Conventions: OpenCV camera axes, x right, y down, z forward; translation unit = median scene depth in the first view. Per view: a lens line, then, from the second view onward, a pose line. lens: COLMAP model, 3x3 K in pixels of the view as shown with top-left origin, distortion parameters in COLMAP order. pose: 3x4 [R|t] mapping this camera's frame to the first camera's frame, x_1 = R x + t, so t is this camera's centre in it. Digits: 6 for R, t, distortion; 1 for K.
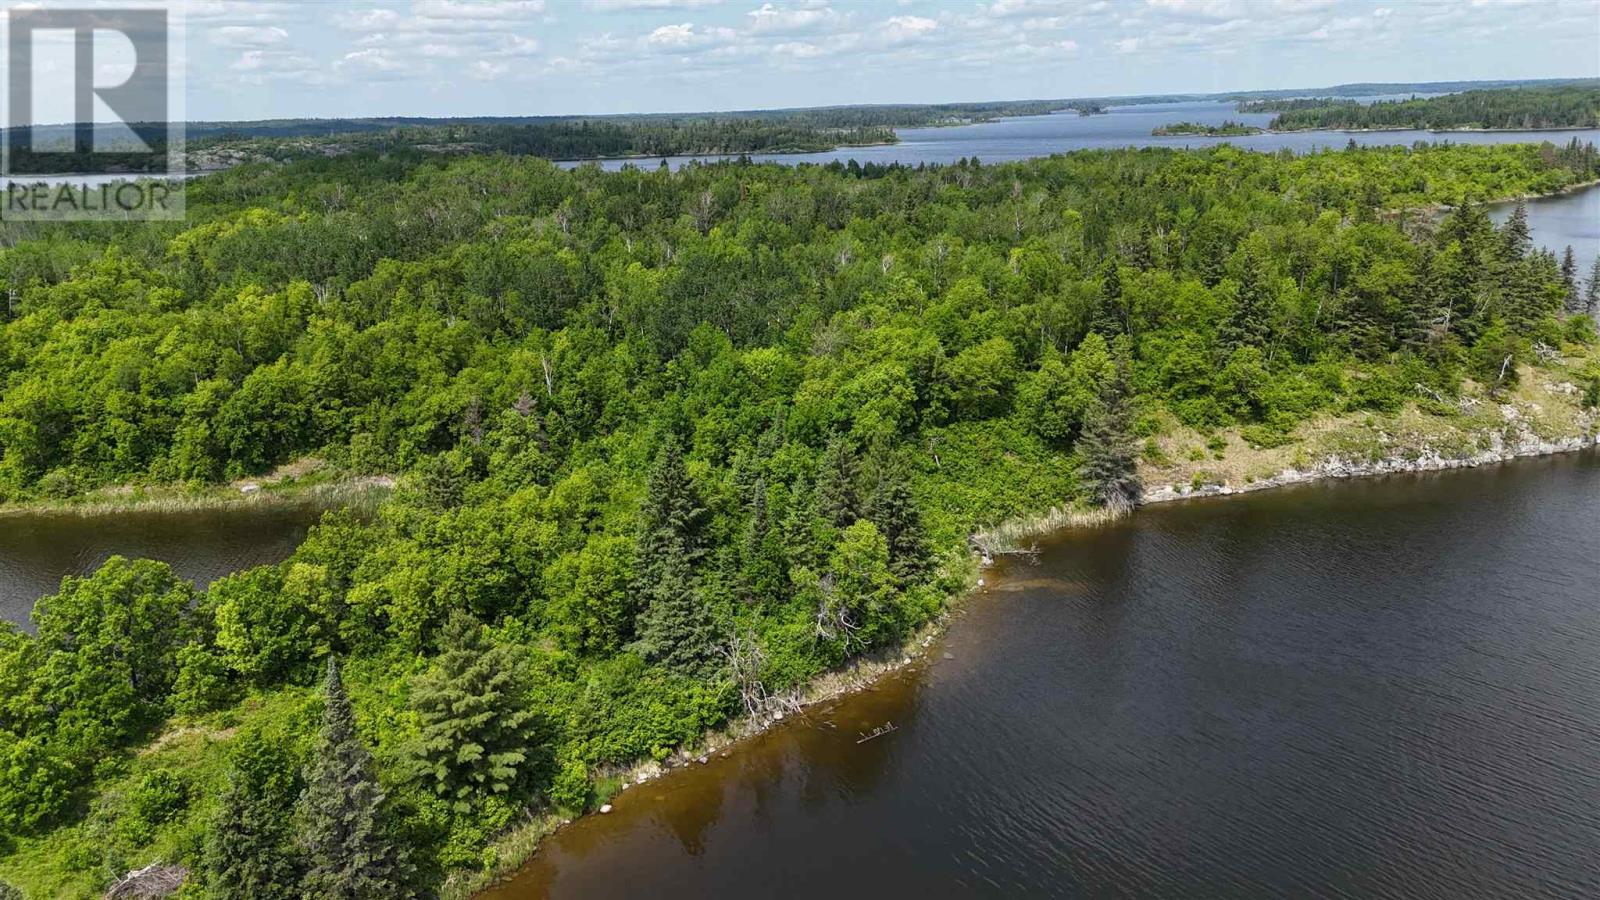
lens RADIAL K [[1173.7, 0, 793.9], [0, 1173.7, 450.6], [0, 0, 1]] dist [0.069645, -0.062297]
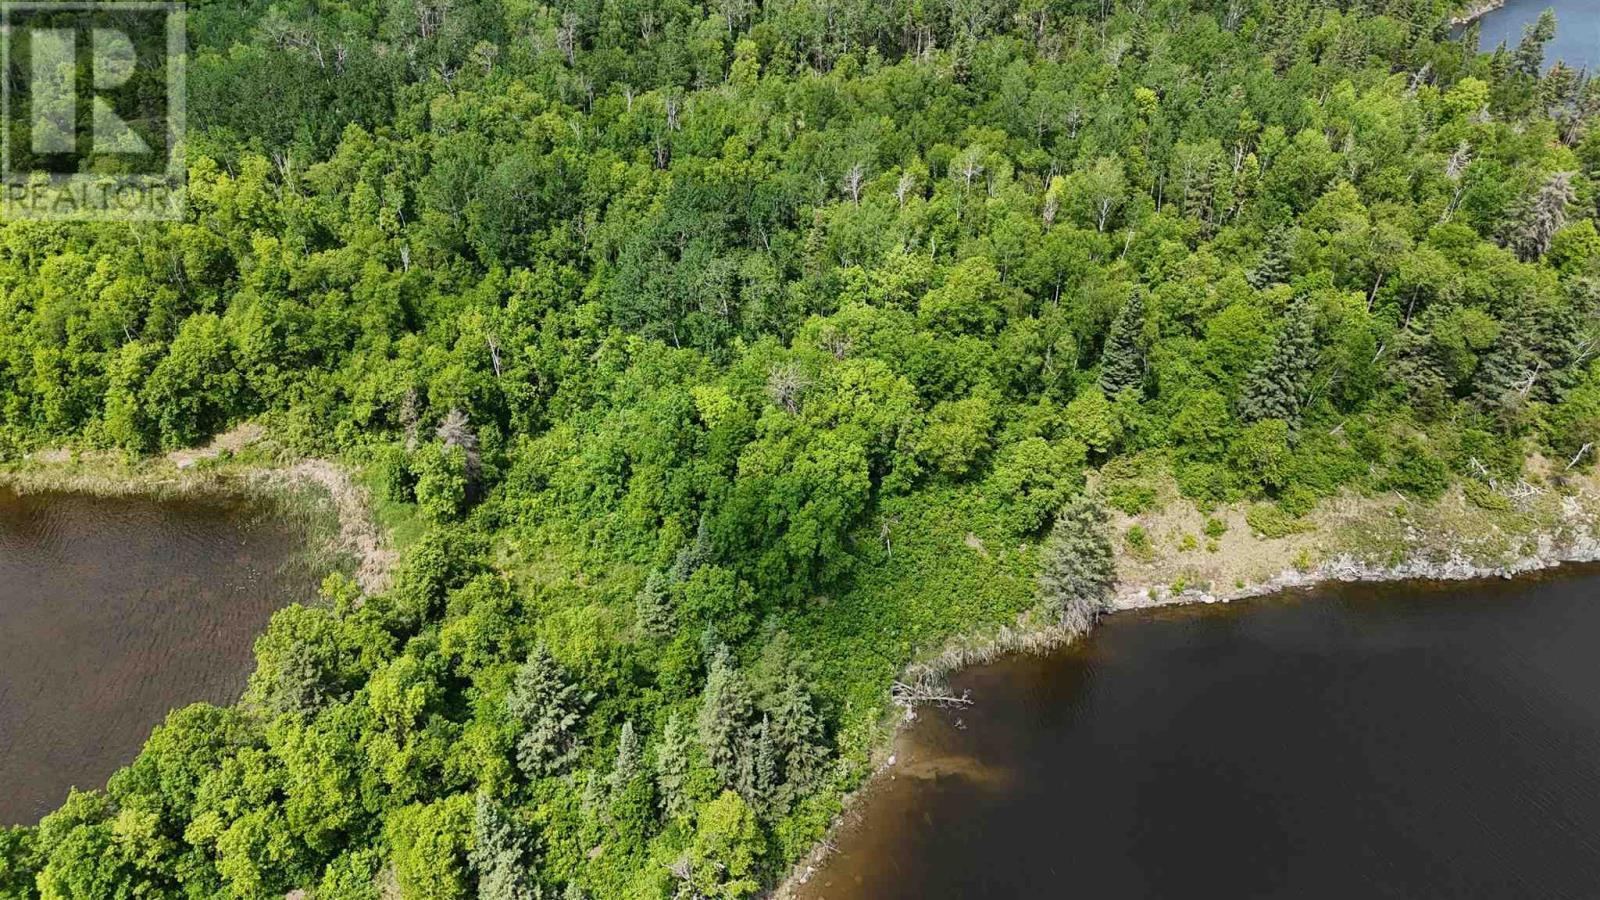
lens RADIAL K [[1173.7, 0, 793.9], [0, 1173.7, 450.6], [0, 0, 1]] dist [0.069645, -0.062297]
pose [[0.993966, 0.084516, -0.069914, 0.096520], [-0.058019, 0.946048, 0.318789, -0.314967], [0.093085, -0.312809, 0.945244, 0.141892]]
